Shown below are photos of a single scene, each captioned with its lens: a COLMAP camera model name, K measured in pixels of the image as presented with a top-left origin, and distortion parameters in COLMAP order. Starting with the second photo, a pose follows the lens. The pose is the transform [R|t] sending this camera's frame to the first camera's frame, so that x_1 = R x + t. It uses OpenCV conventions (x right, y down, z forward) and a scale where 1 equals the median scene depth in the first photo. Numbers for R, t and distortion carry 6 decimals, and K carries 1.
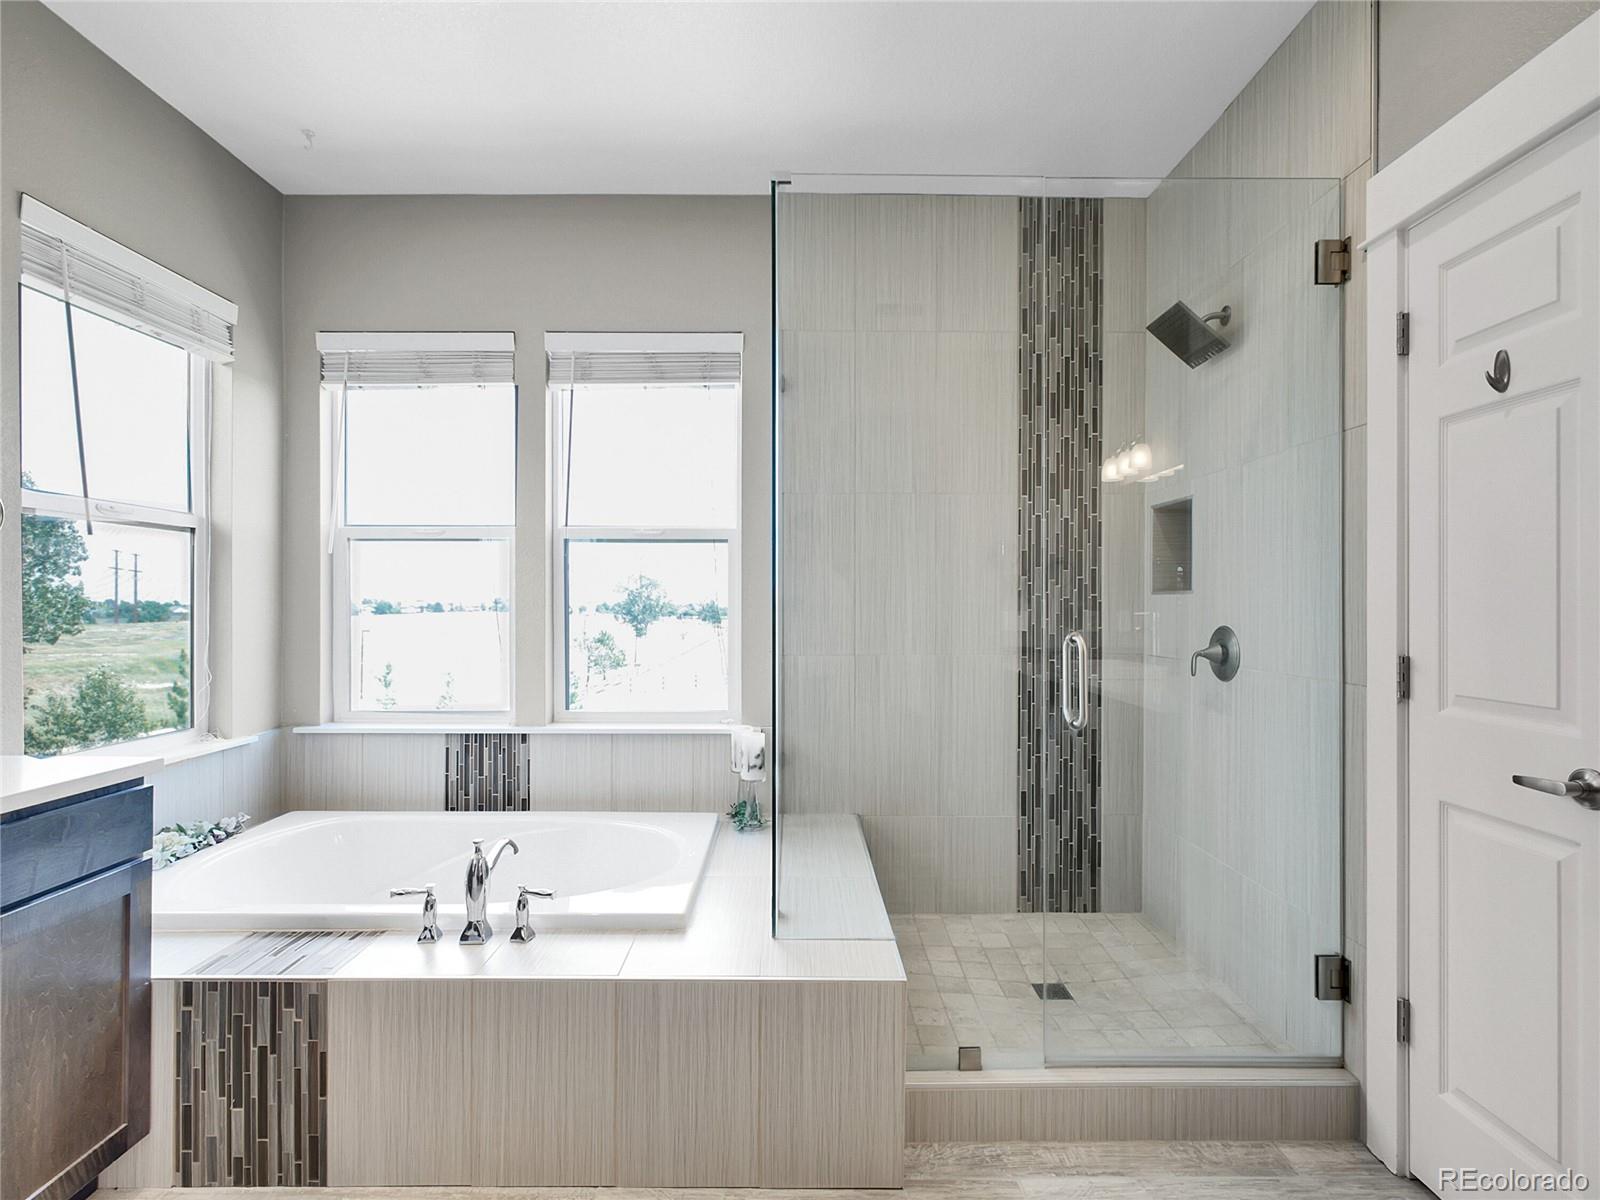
lens RADIAL K [[788.0, 0, 804.2], [0, 788.0, 603.7], [0, 0, 1]] dist [0.004801, -0.000780]
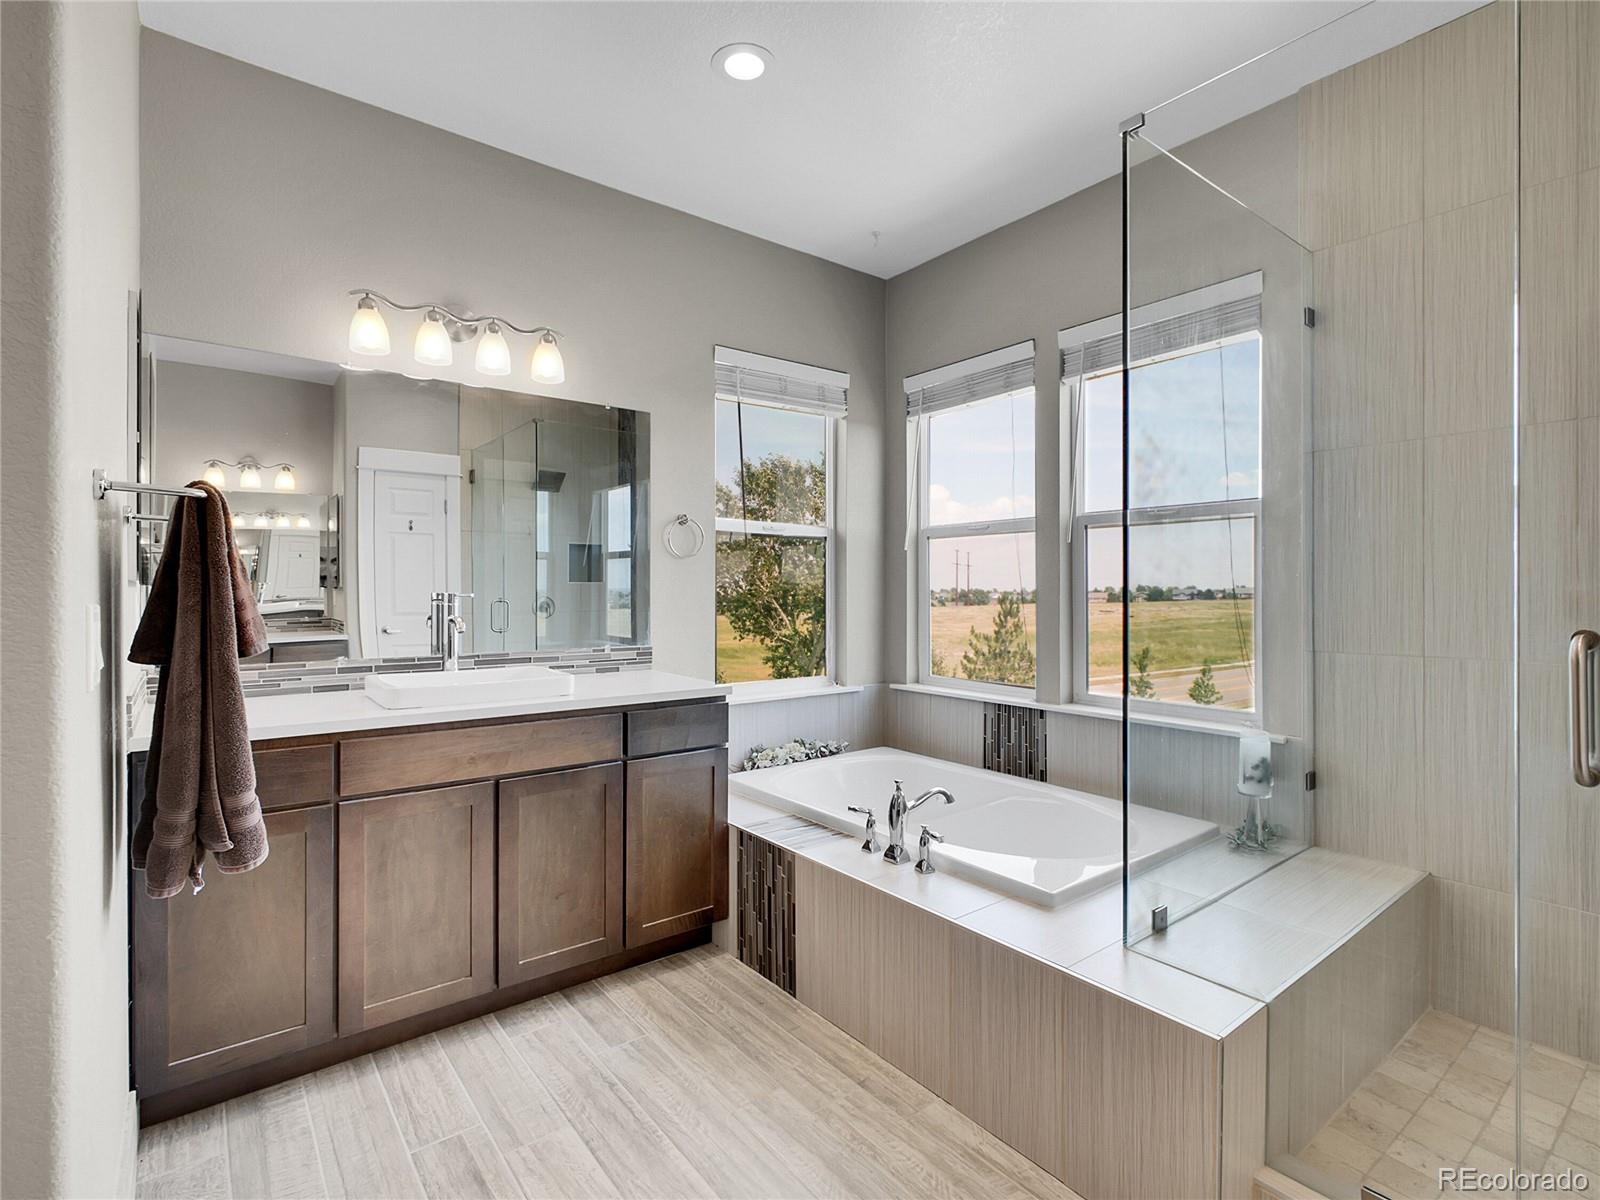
lens RADIAL K [[788.0, 0, 798.7], [0, 788.0, 593.0], [0, 0, 1]] dist [0.004801, -0.000780]
pose [[0.602370, 0.001067, -0.798216, 0.382900], [0.001054, 0.999997, 0.002132, 0.003558], [0.798216, -0.002126, 0.602367, 0.109931]]
